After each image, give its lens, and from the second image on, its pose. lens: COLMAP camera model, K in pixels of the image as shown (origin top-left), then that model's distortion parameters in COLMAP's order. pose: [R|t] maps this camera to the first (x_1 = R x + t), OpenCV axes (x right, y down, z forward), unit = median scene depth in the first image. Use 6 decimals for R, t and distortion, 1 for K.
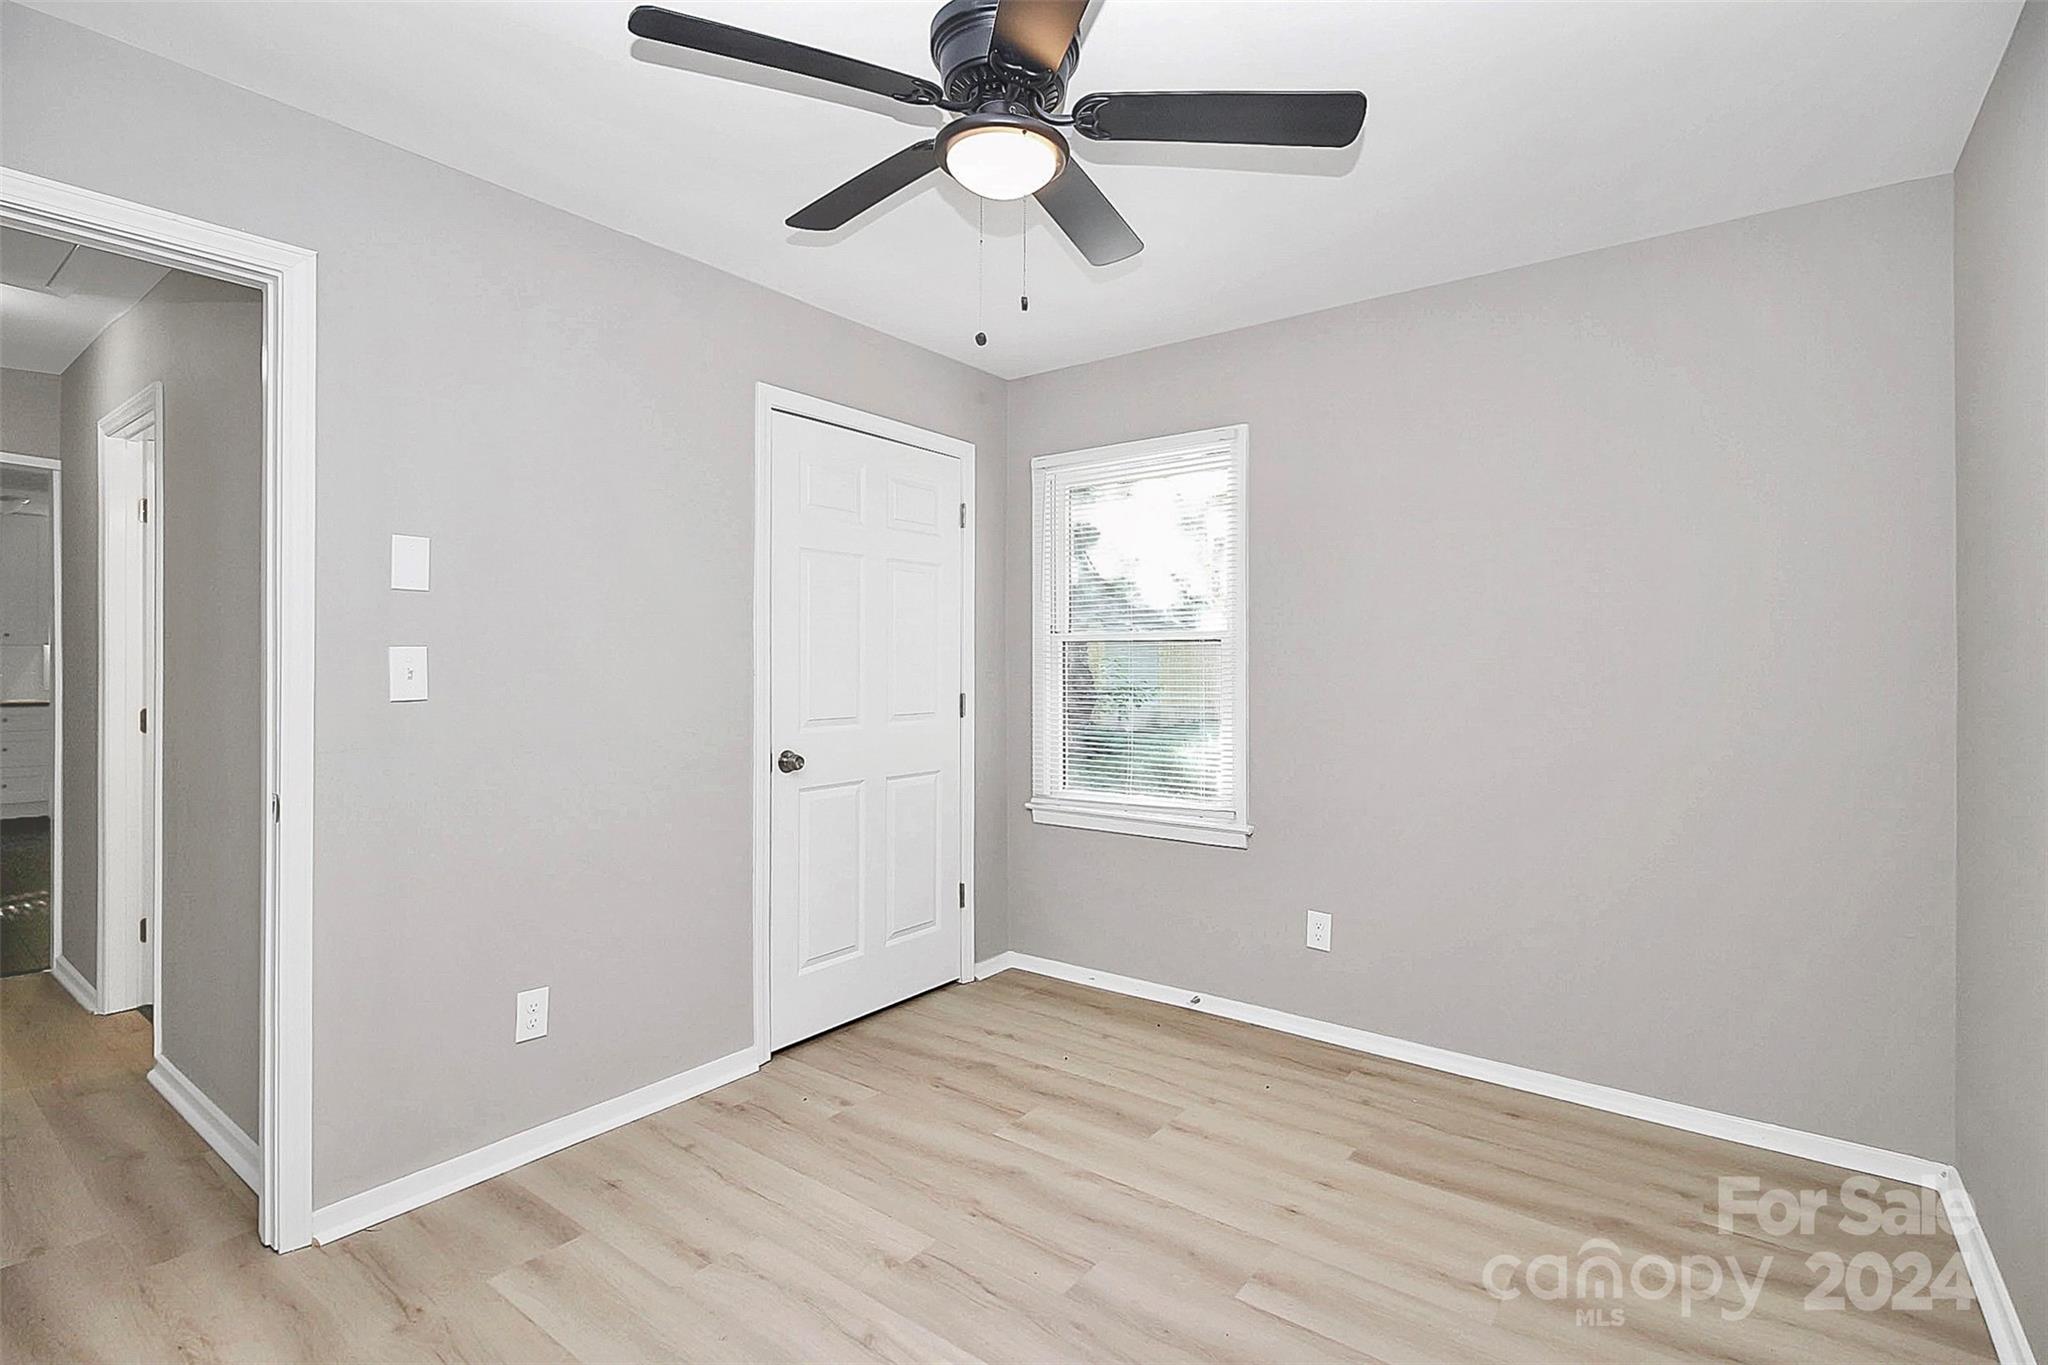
lens RADIAL K [[966.4, 0, 1009.7], [0, 966.4, 667.0], [0, 0, 1]] dist [0.006070, -0.007649]
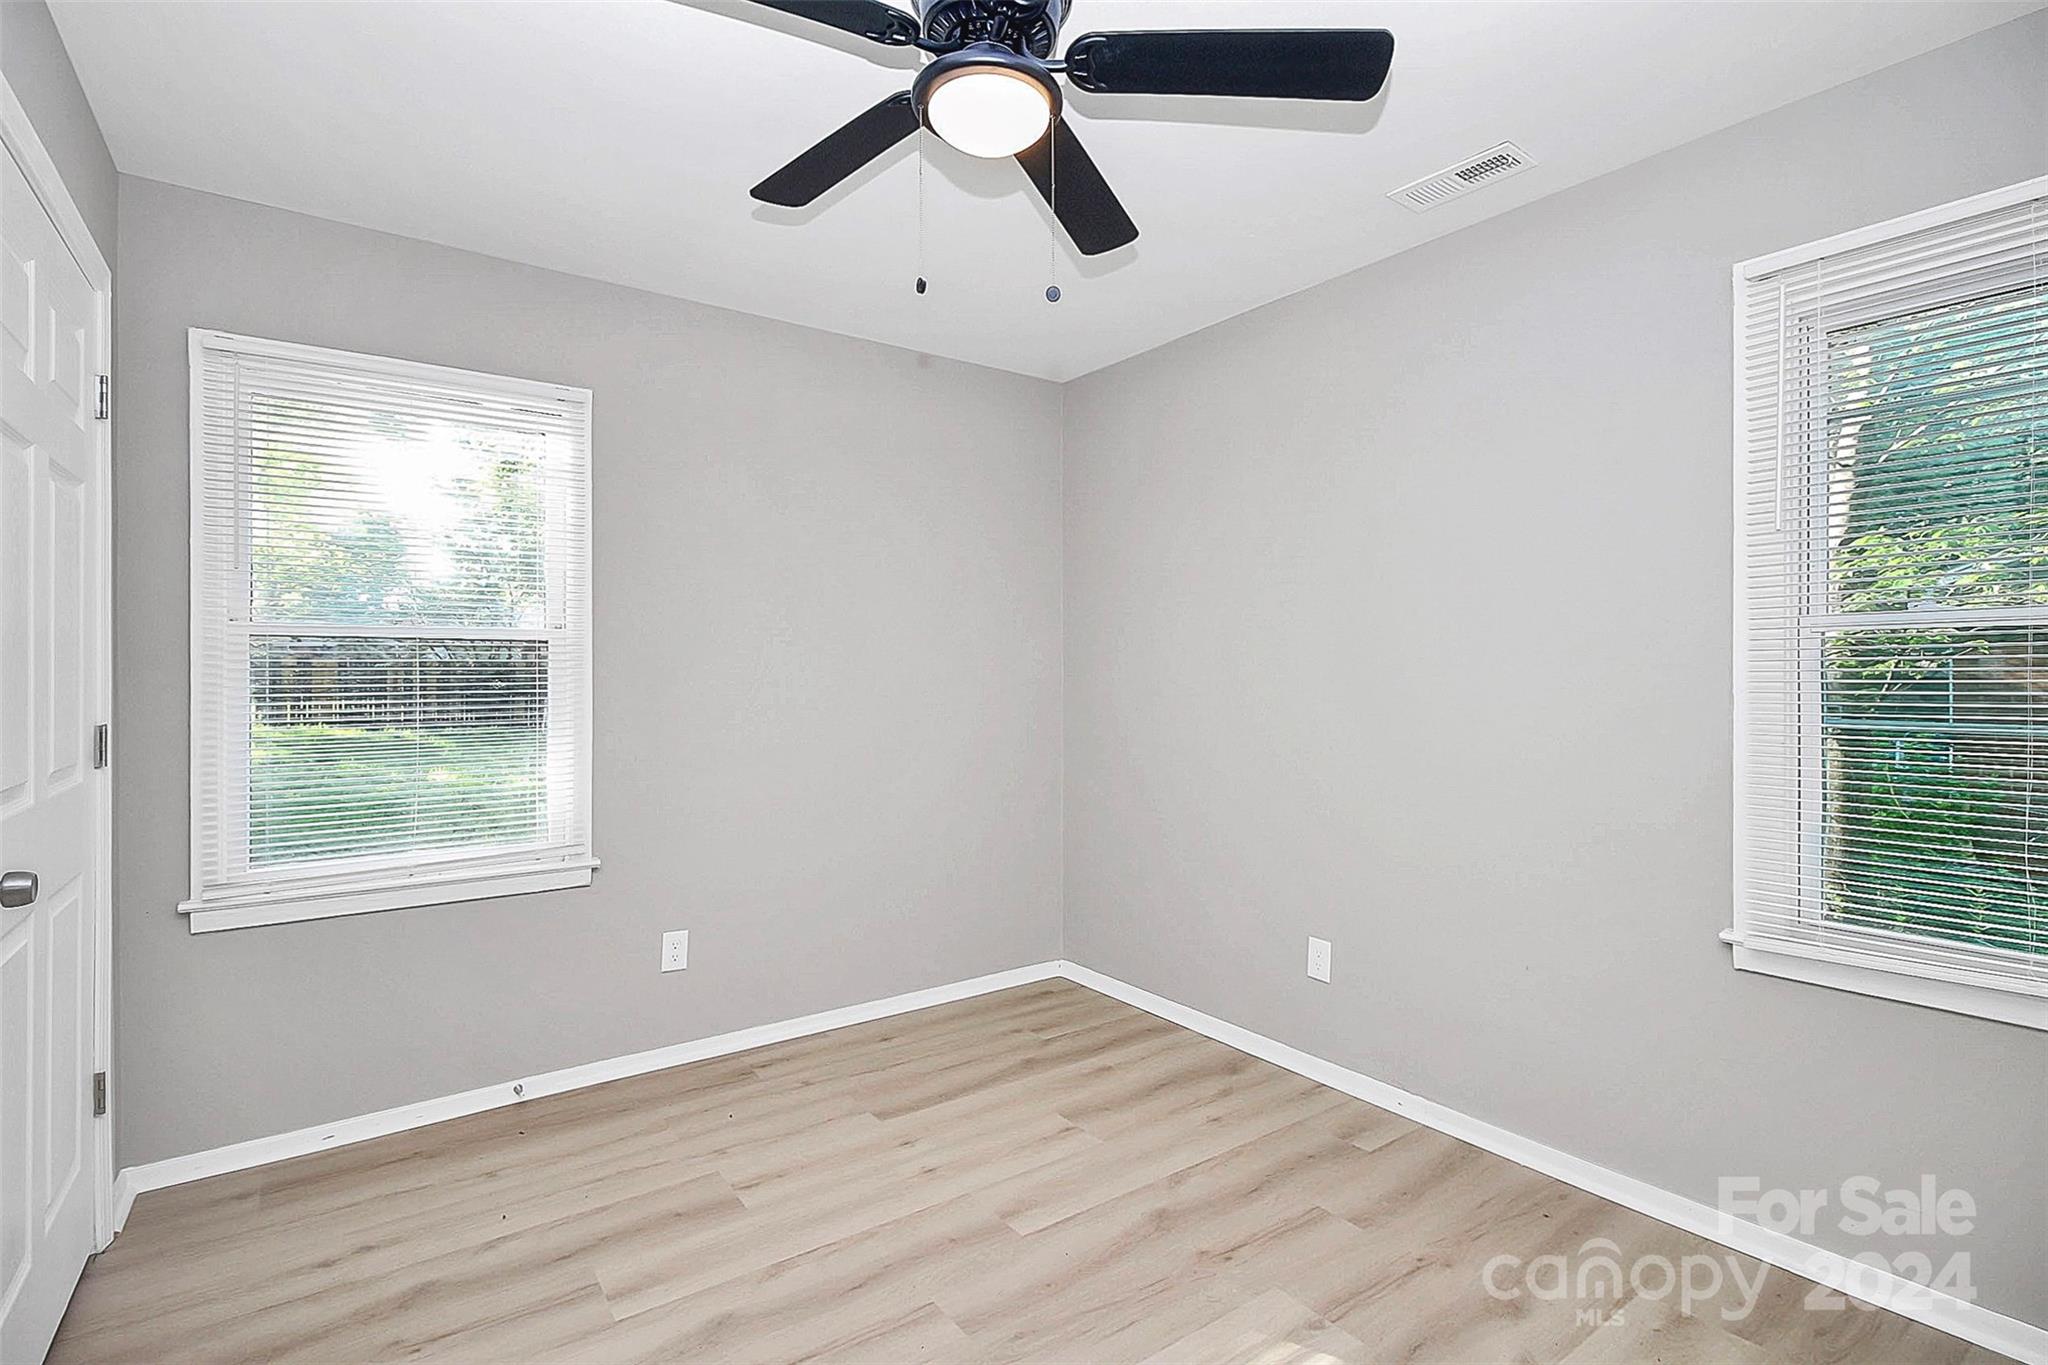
lens RADIAL K [[966.4, 0, 1019.9], [0, 966.4, 688.4], [0, 0, 1]] dist [0.006070, -0.007649]
pose [[0.287246, -0.018197, 0.957684, -0.560860], [0.004839, 0.999834, 0.017546, -0.000735], [-0.957845, -0.000406, 0.287287, 0.461485]]
